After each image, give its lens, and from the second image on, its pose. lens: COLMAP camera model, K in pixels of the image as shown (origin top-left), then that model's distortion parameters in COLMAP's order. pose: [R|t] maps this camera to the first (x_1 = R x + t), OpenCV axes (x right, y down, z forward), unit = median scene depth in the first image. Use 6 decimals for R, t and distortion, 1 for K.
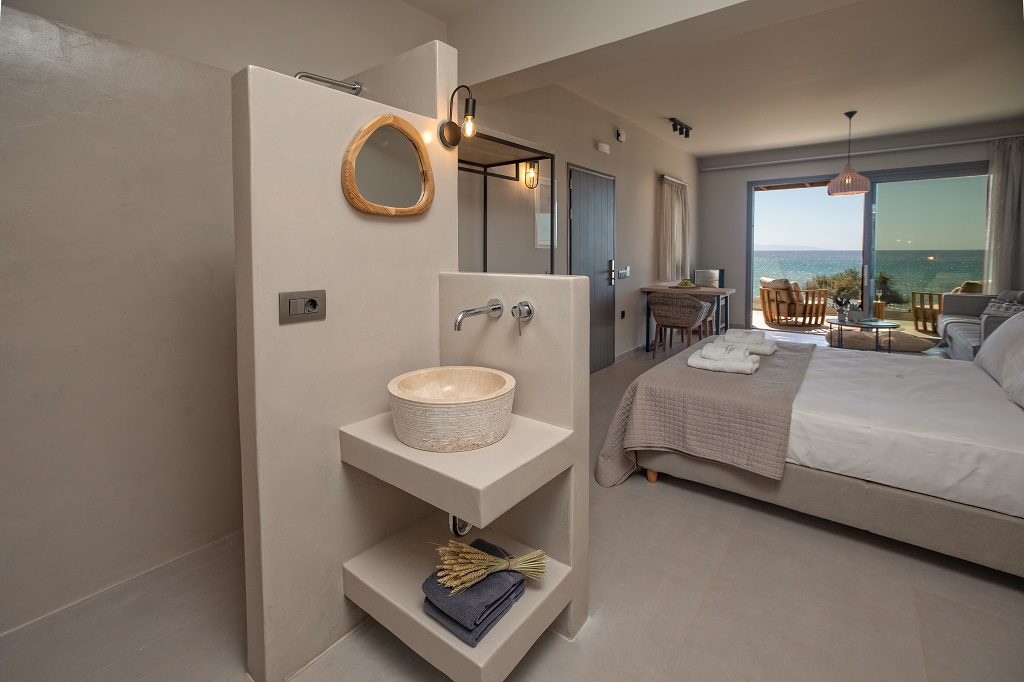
lens RADIAL K [[461.9, 0, 510.3], [0, 461.9, 271.8], [0, 0, 1]] dist [0.001057, 0.000382]
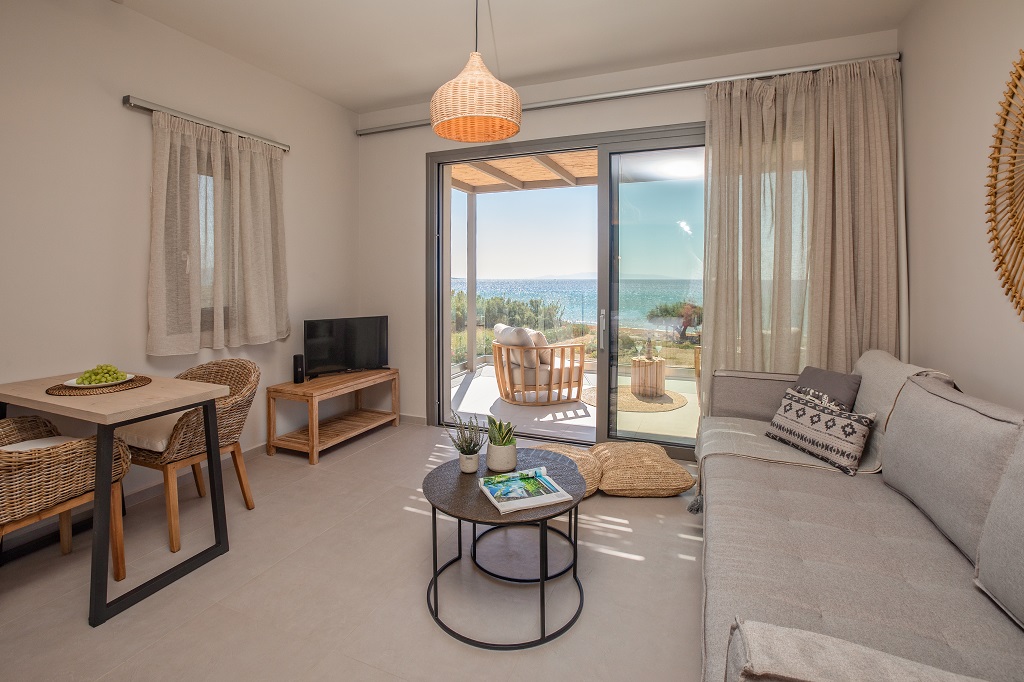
lens RADIAL K [[478.4, 0, 501.1], [0, 478.4, 285.8], [0, 0, 1]] dist [-0.044604, 0.000275]
pose [[0.968828, 0.001883, 0.247728, 0.524959], [0.006318, 0.999458, -0.032306, -0.024326], [-0.247655, 0.032864, 0.968291, 0.501669]]
